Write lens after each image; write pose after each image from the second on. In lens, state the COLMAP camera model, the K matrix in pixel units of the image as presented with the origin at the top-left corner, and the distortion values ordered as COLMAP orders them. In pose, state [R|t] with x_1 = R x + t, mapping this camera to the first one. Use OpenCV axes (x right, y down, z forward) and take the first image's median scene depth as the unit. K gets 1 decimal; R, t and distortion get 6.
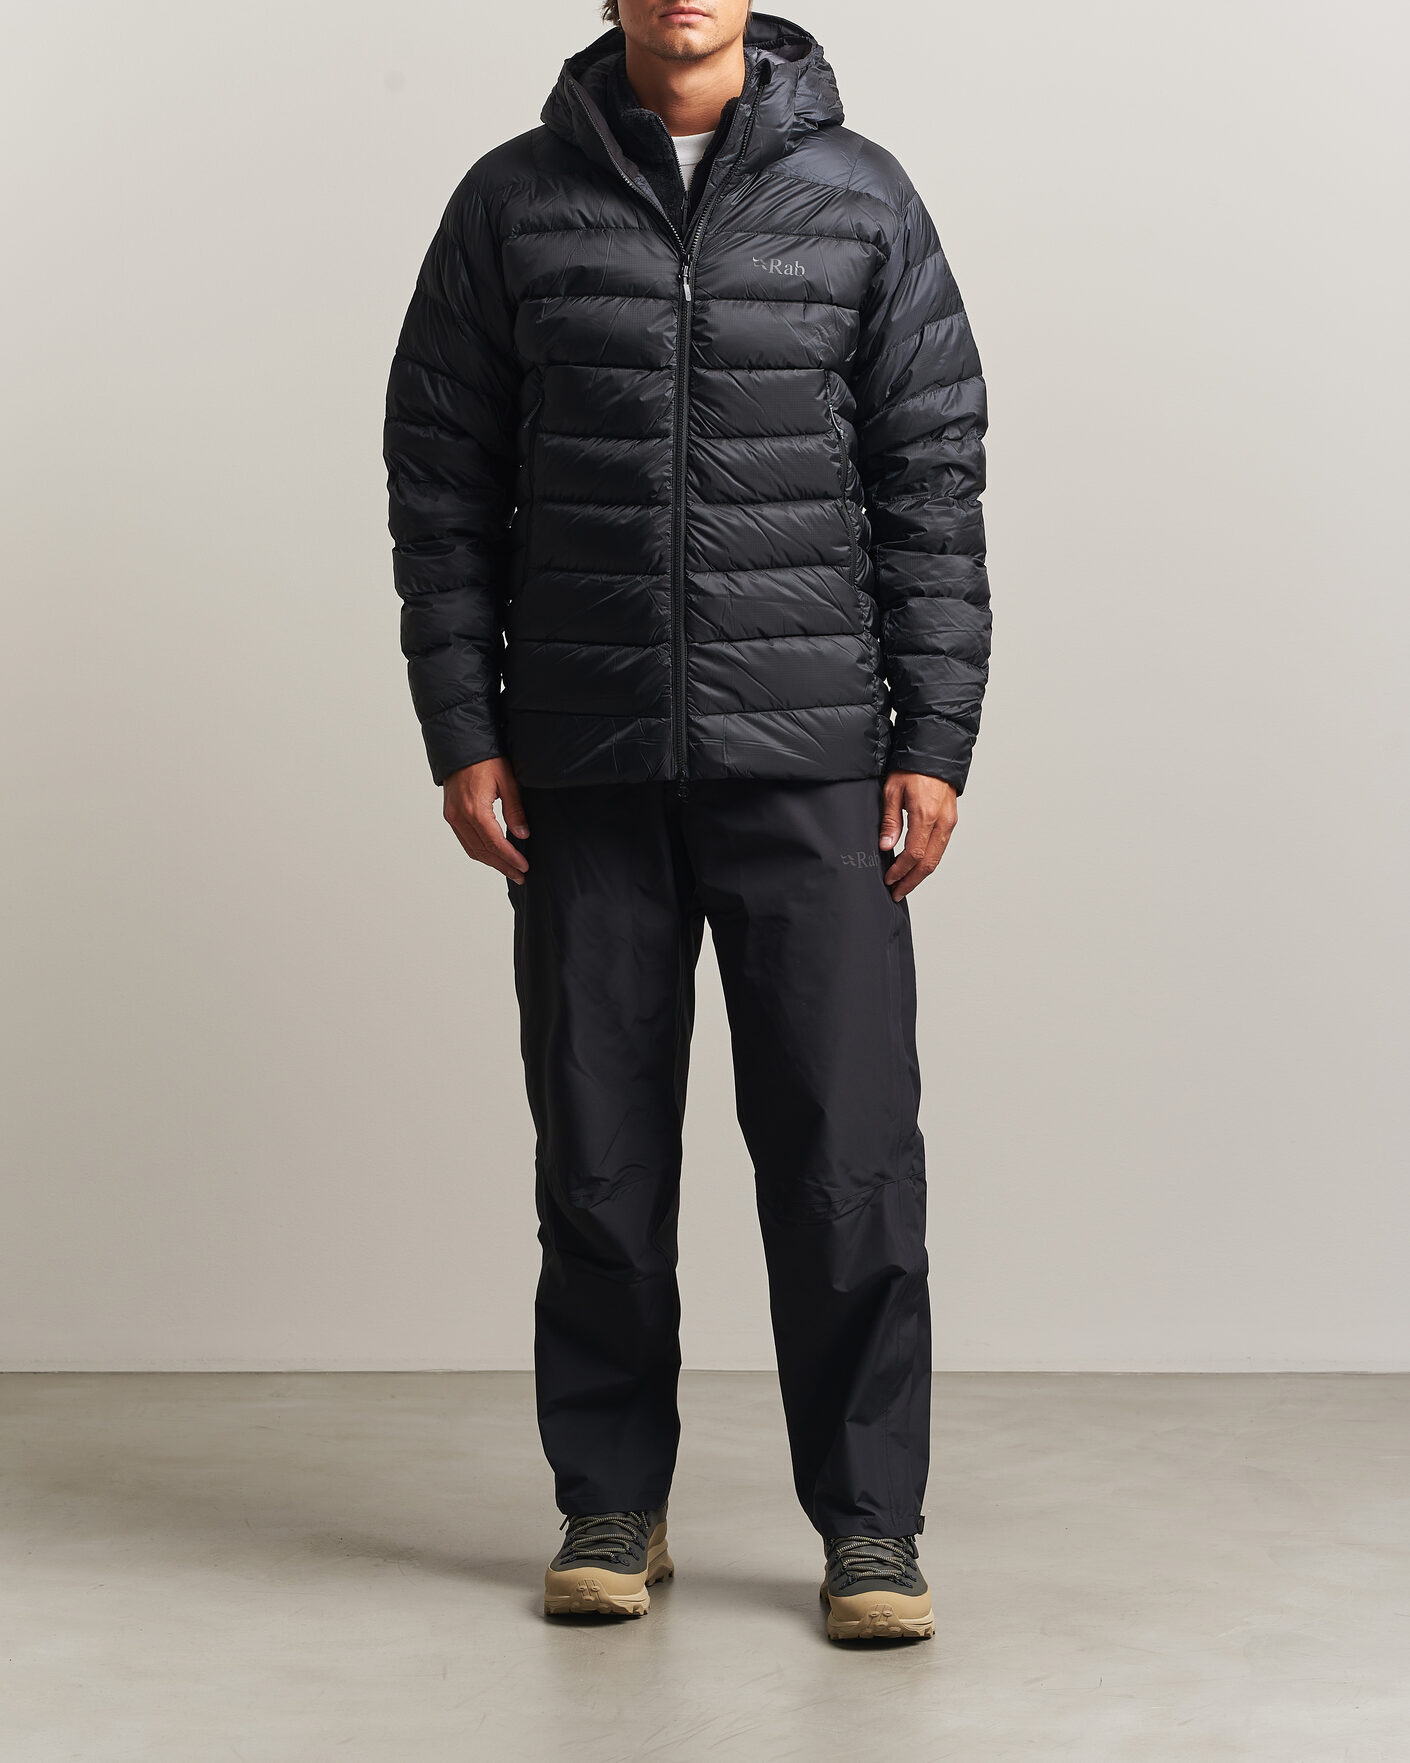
lens RADIAL K [[4713.4, 0, 704.2], [0, 4713.4, 829.8], [0, 0, 1]] dist [0.963511, -20.354996]
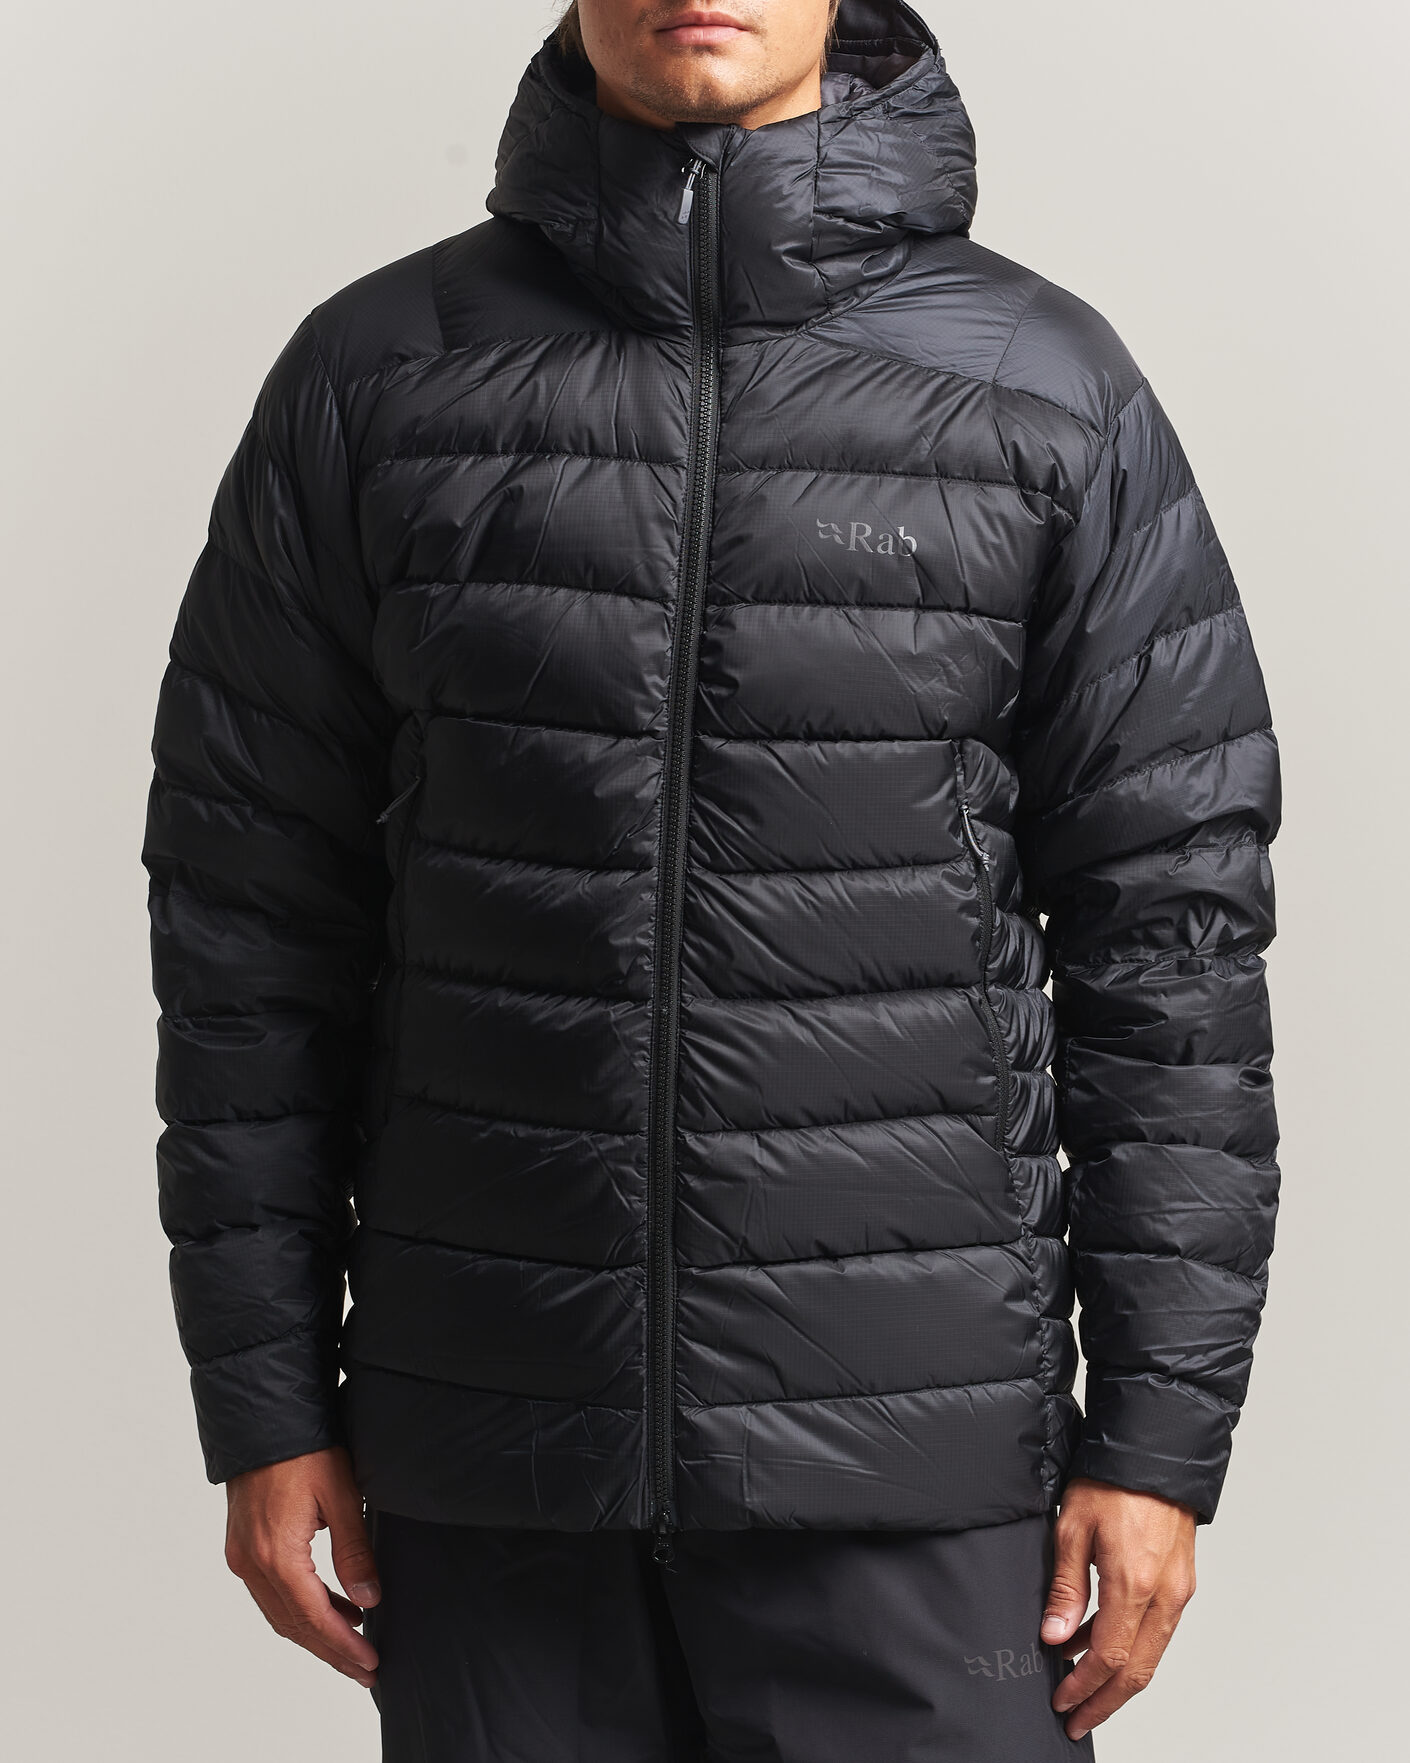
lens RADIAL K [[4713.4, 0, 704.2], [0, 4713.4, 829.8], [0, 0, 1]] dist [0.963511, -20.354996]
pose [[0.995336, 0.021992, -0.093929, 0.047201], [-0.009236, 0.990921, 0.134131, -0.156568], [0.096026, -0.132638, 0.986502, 0.485485]]
